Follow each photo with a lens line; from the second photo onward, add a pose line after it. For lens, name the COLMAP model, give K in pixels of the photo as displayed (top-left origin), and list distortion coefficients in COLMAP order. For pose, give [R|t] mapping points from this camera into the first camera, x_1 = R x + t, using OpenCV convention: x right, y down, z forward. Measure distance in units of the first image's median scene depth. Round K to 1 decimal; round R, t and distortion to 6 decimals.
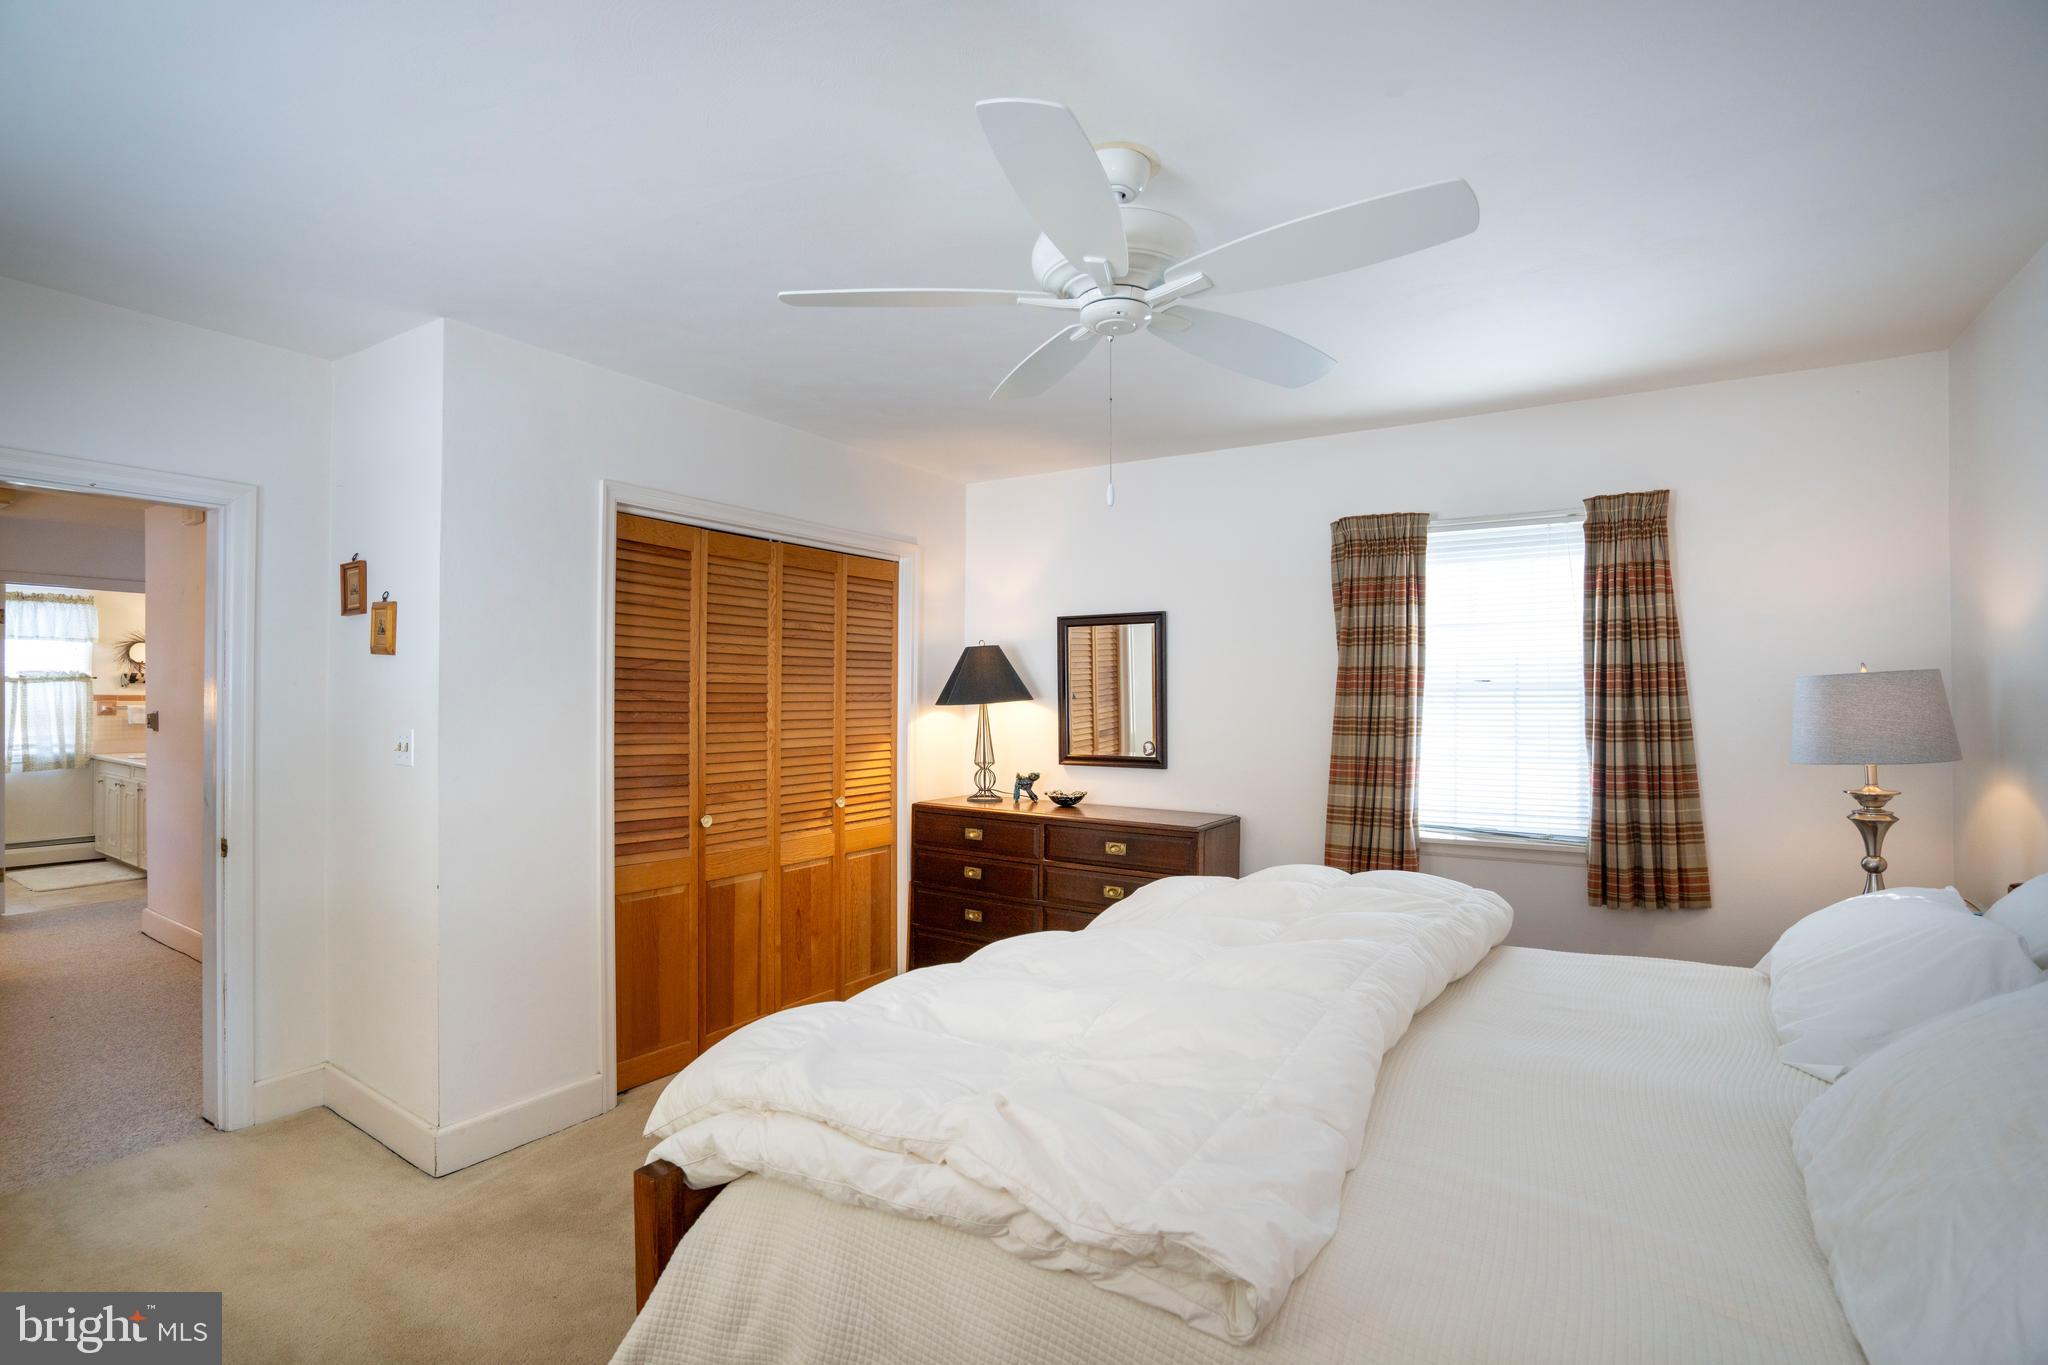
lens RADIAL K [[947.8, 0, 1019.3], [0, 947.8, 690.9], [0, 0, 1]] dist [-0.057997, 0.020266]
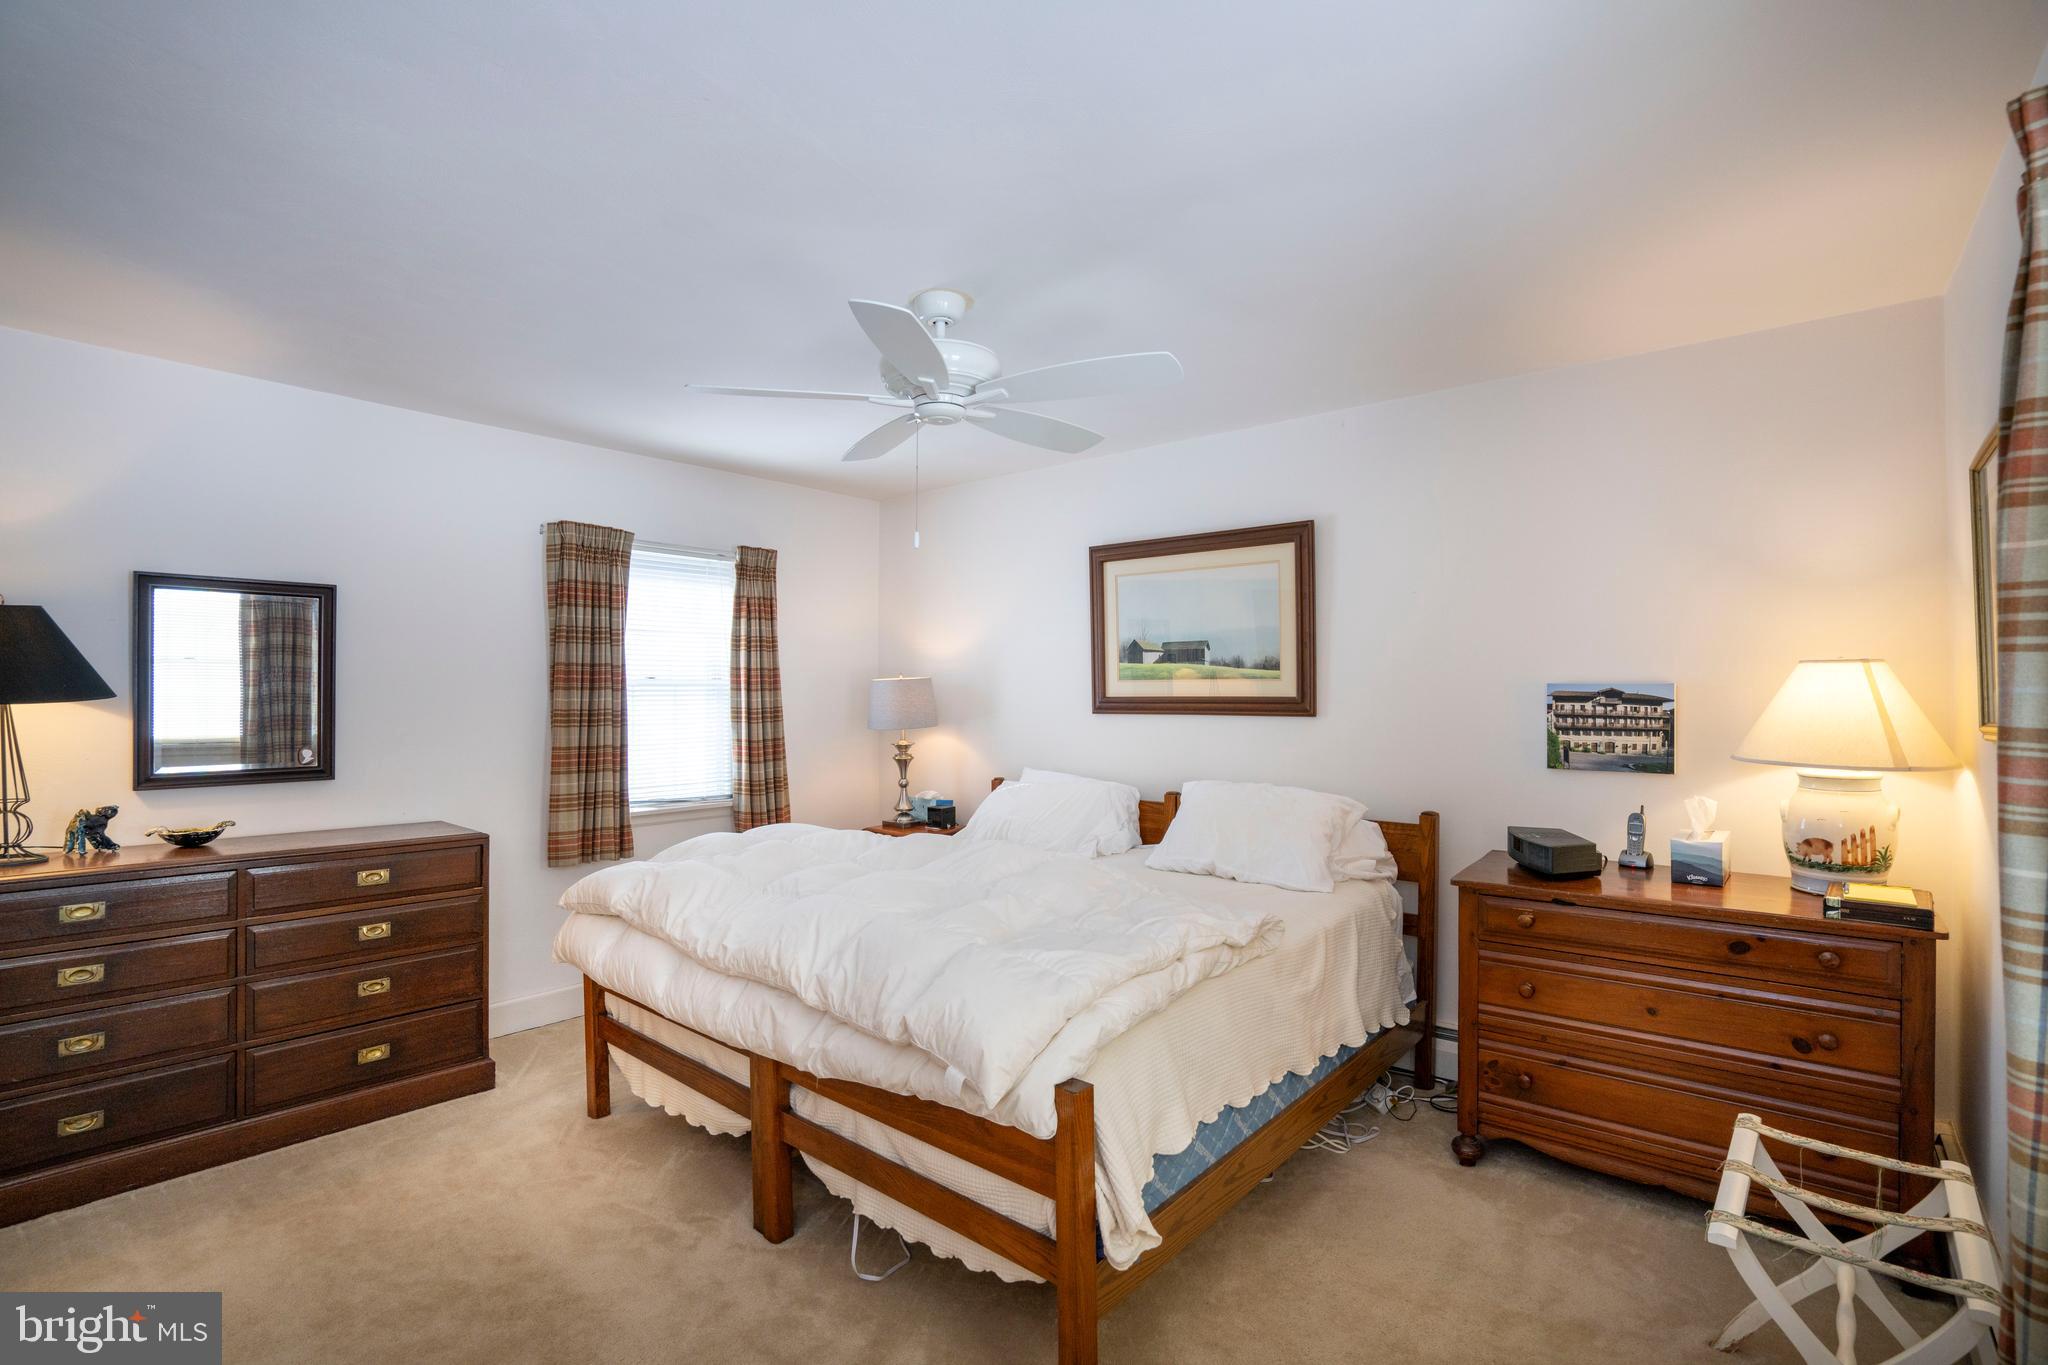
lens RADIAL K [[947.8, 0, 1021.9], [0, 947.8, 685.6], [0, 0, 1]] dist [-0.057997, 0.020266]
pose [[0.137926, 0.003641, 0.990436, -0.646628], [-0.007993, 0.999965, -0.002563, -0.001212], [-0.990410, -0.007563, 0.137950, 0.359278]]
